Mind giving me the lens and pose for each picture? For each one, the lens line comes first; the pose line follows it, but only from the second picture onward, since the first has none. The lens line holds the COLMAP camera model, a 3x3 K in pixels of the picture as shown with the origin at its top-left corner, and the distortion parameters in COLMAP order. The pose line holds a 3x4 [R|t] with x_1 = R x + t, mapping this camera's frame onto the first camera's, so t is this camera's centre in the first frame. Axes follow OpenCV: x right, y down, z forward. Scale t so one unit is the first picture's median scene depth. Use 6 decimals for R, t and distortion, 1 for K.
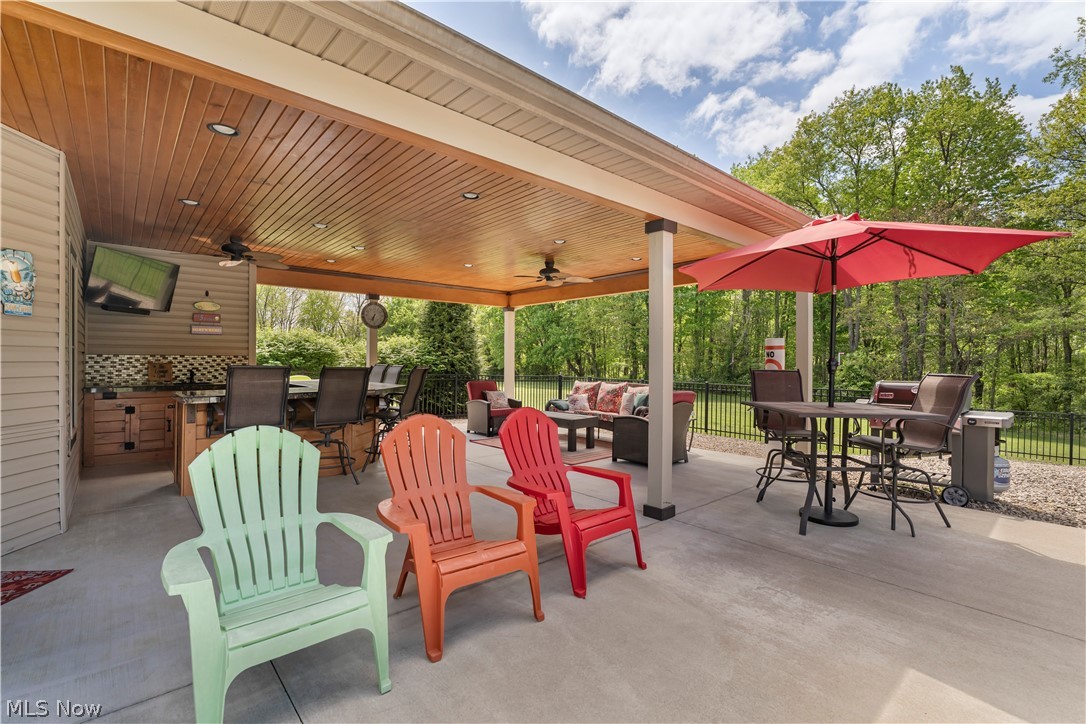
lens RADIAL K [[486.9, 0, 544.3], [0, 486.9, 351.5], [0, 0, 1]] dist [-0.009507, 0.000757]
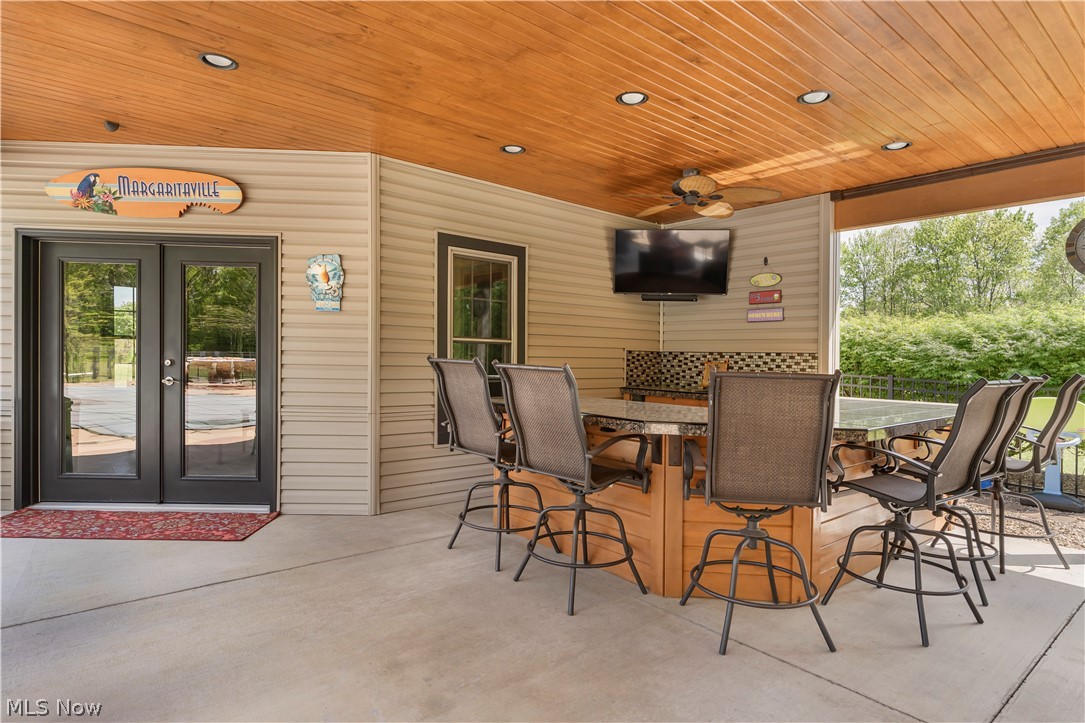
lens RADIAL K [[591.4, 0, 545.6], [0, 591.4, 358.6], [0, 0, 1]] dist [-0.003126, -0.002432]
pose [[-0.030013, 0.000314, -0.999549, 0.113562], [-0.002666, 0.999996, 0.000394, 0.013681], [0.999546, 0.002677, -0.030012, 0.586030]]
